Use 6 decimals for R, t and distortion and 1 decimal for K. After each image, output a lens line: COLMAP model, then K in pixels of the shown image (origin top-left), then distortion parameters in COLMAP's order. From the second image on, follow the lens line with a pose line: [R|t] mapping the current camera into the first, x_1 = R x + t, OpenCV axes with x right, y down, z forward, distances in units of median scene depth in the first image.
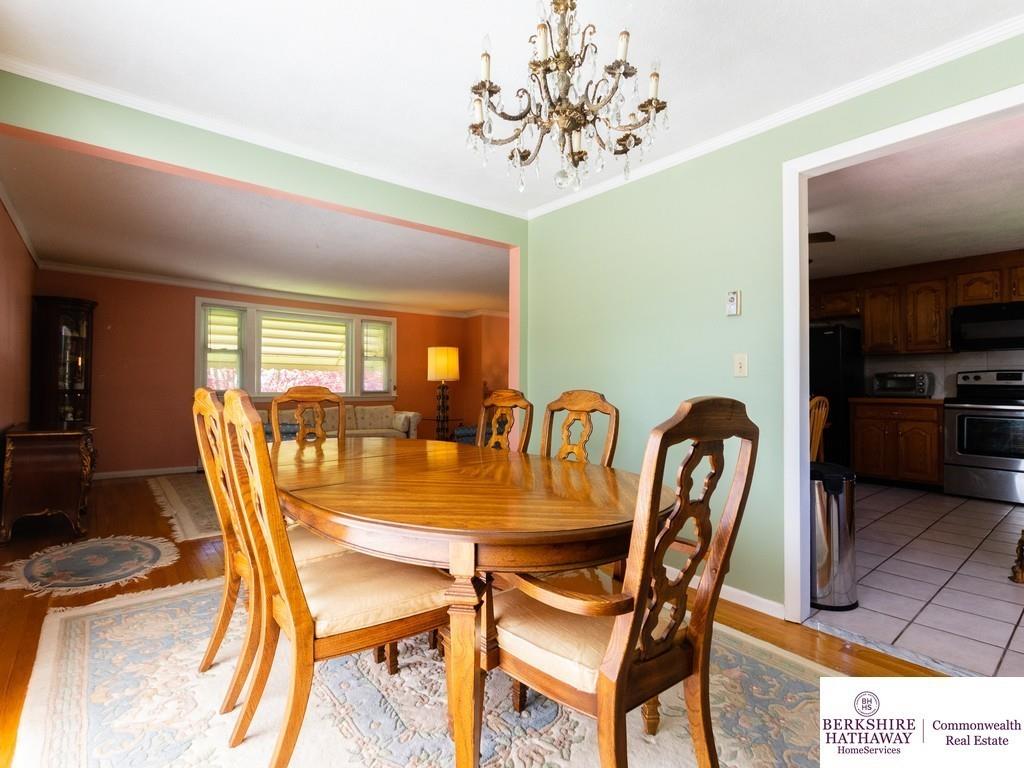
lens RADIAL K [[501.7, 0, 515.5], [0, 501.7, 380.3], [0, 0, 1]] dist [0.000928, -0.000447]
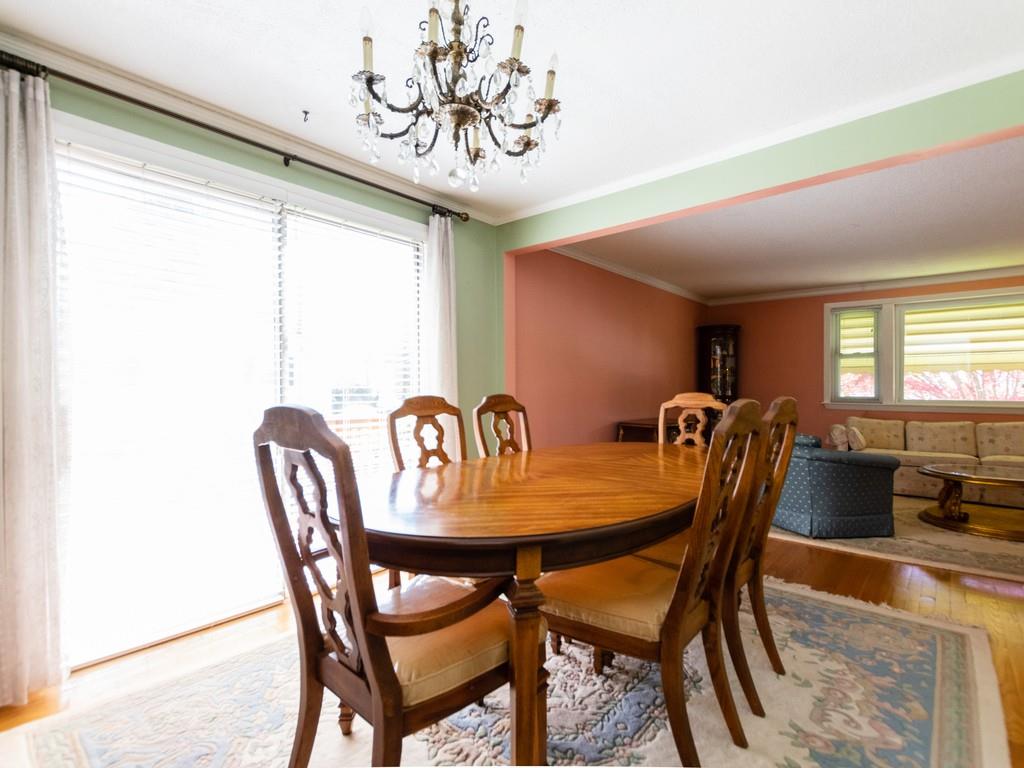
lens RADIAL K [[501.7, 0, 515.5], [0, 501.7, 380.3], [0, 0, 1]] dist [0.000928, -0.000447]
pose [[0.163729, -0.021475, -0.986272, 0.220192], [0.018636, 0.999652, -0.018673, -0.005544], [0.986329, -0.015322, 0.164072, 0.199520]]
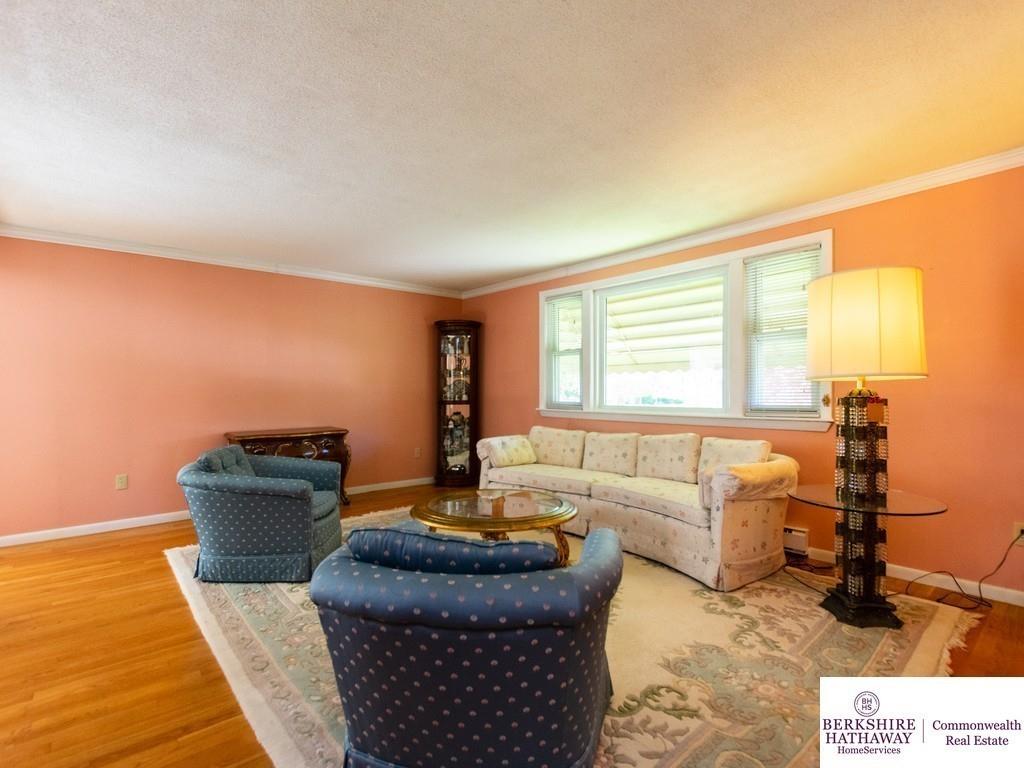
lens RADIAL K [[497.7, 0, 523.4], [0, 497.7, 397.8], [0, 0, 1]] dist [-0.000751, -0.000423]
pose [[0.041822, 0.006371, -0.999105, 0.179391], [0.024092, 0.999682, 0.007383, 0.004671], [0.998835, -0.024379, 0.041656, 0.829827]]
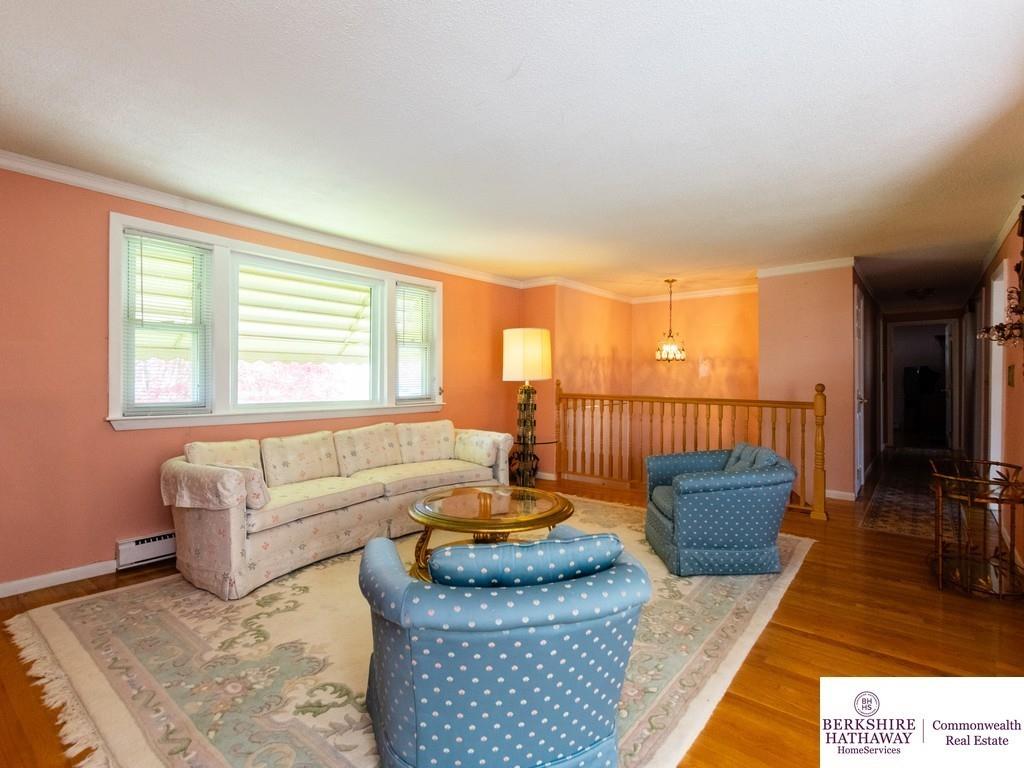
lens RADIAL K [[501.7, 0, 515.5], [0, 501.7, 380.3], [0, 0, 1]] dist [0.000928, -0.000447]
pose [[0.977436, 0.003210, 0.211209, -0.319627], [-0.009026, 0.999606, 0.026580, -0.018857], [-0.211040, -0.027886, 0.977079, 0.395770]]
